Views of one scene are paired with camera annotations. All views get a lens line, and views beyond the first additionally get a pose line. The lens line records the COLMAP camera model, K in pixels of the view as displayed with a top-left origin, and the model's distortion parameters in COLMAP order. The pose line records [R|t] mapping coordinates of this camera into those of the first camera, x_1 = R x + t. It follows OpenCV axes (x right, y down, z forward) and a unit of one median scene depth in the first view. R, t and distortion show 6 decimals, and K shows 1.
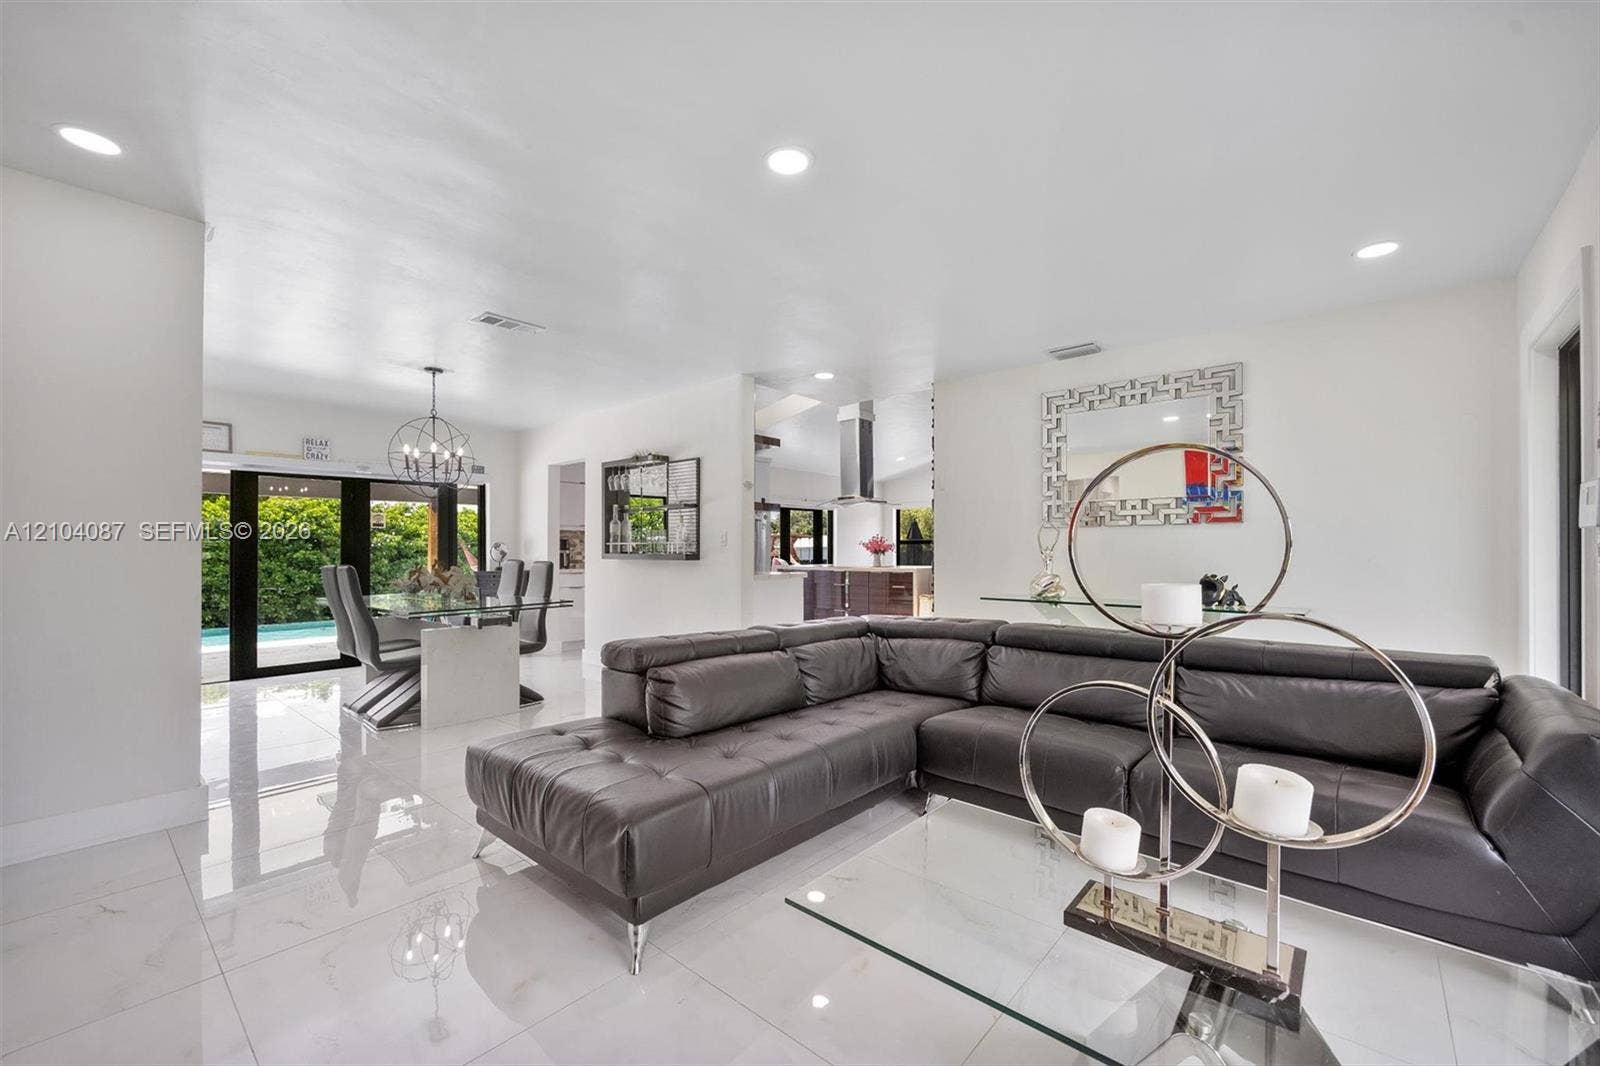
lens RADIAL K [[643.5, 0, 806.7], [0, 643.5, 547.2], [0, 0, 1]] dist [0.000028, 0.000008]
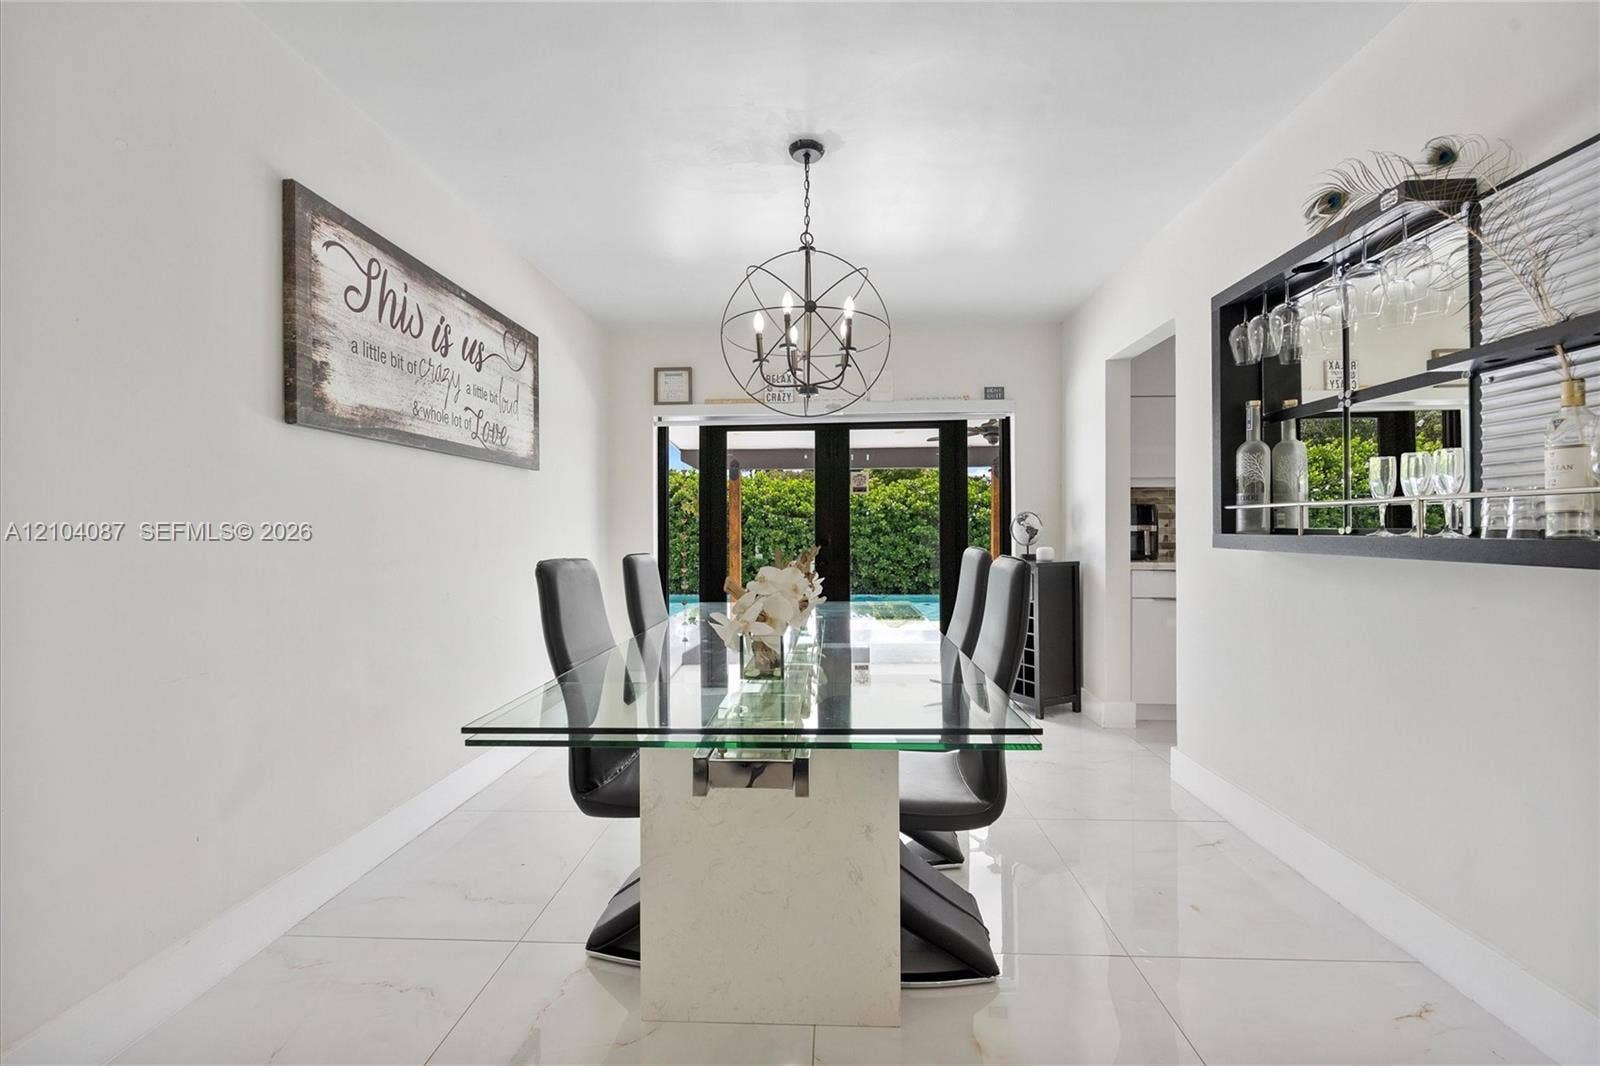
lens RADIAL K [[651.9, 0, 803.0], [0, 651.9, 523.3], [0, 0, 1]] dist [0.000370, 0.000155]
pose [[0.616138, -0.004906, -0.787623, -0.162581], [0.006474, 0.999978, -0.001164, 0.002764], [0.787612, -0.004382, 0.616156, 0.567018]]
